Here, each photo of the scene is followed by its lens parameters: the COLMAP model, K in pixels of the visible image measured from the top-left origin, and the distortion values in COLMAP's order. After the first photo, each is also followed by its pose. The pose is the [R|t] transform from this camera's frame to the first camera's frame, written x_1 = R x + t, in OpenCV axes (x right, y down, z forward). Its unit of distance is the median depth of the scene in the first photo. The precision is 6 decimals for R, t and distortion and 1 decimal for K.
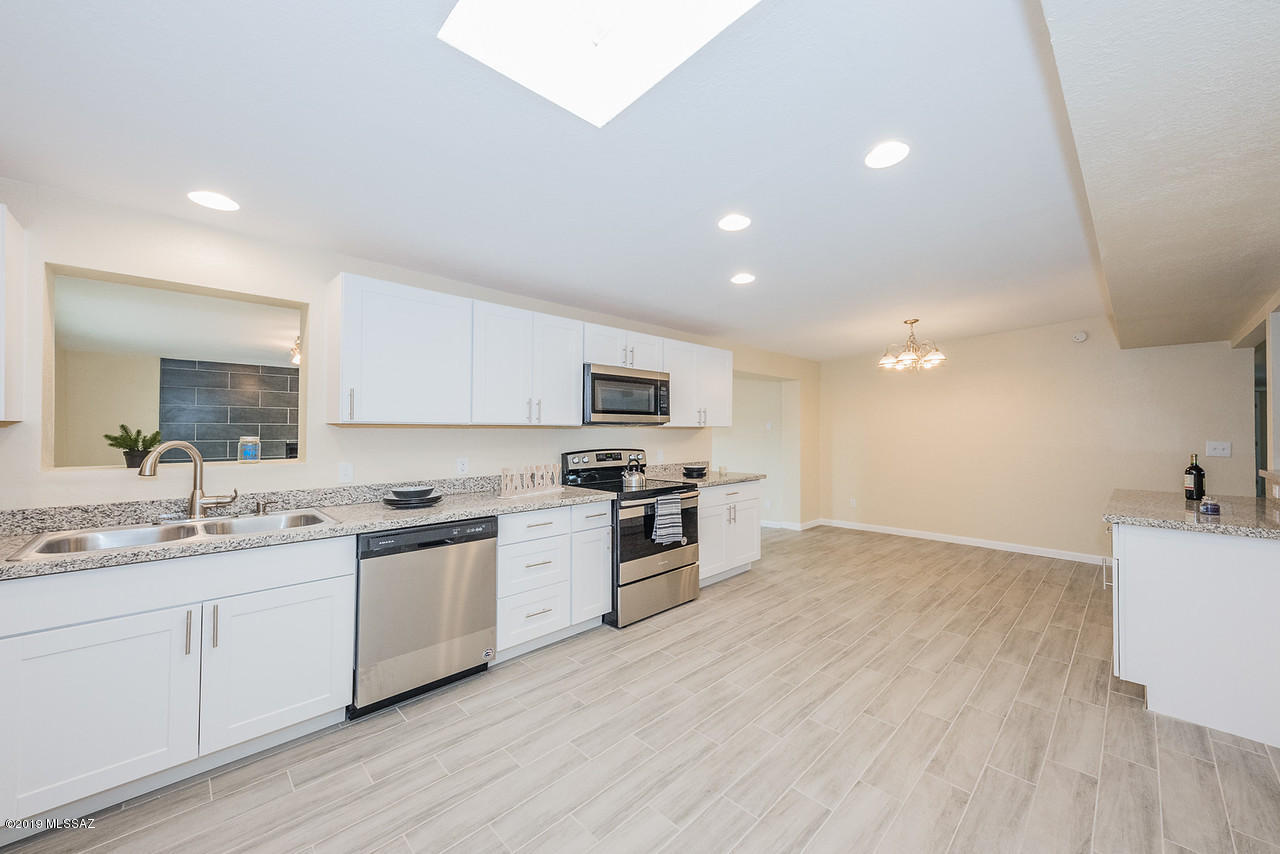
lens RADIAL K [[466.7, 0, 639.7], [0, 466.7, 425.3], [0, 0, 1]] dist [0.000144, -0.000421]
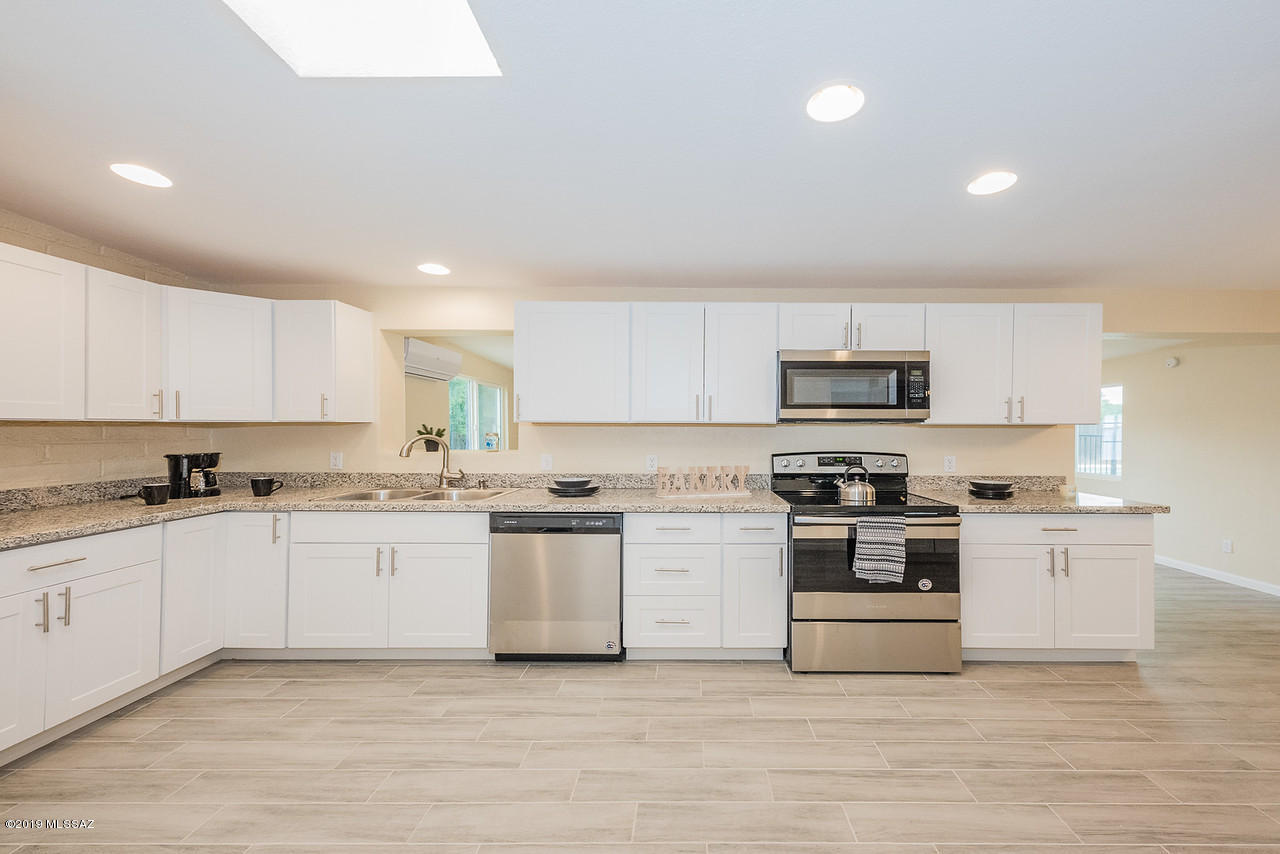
lens RADIAL K [[445.5, 0, 641.7], [0, 445.5, 429.4], [0, 0, 1]] dist [0.004351, -0.000670]
pose [[0.726044, 0.000627, -0.687648, 0.308480], [0.004706, 0.999972, 0.005880, 0.006919], [0.687632, -0.007505, 0.726020, 0.265251]]
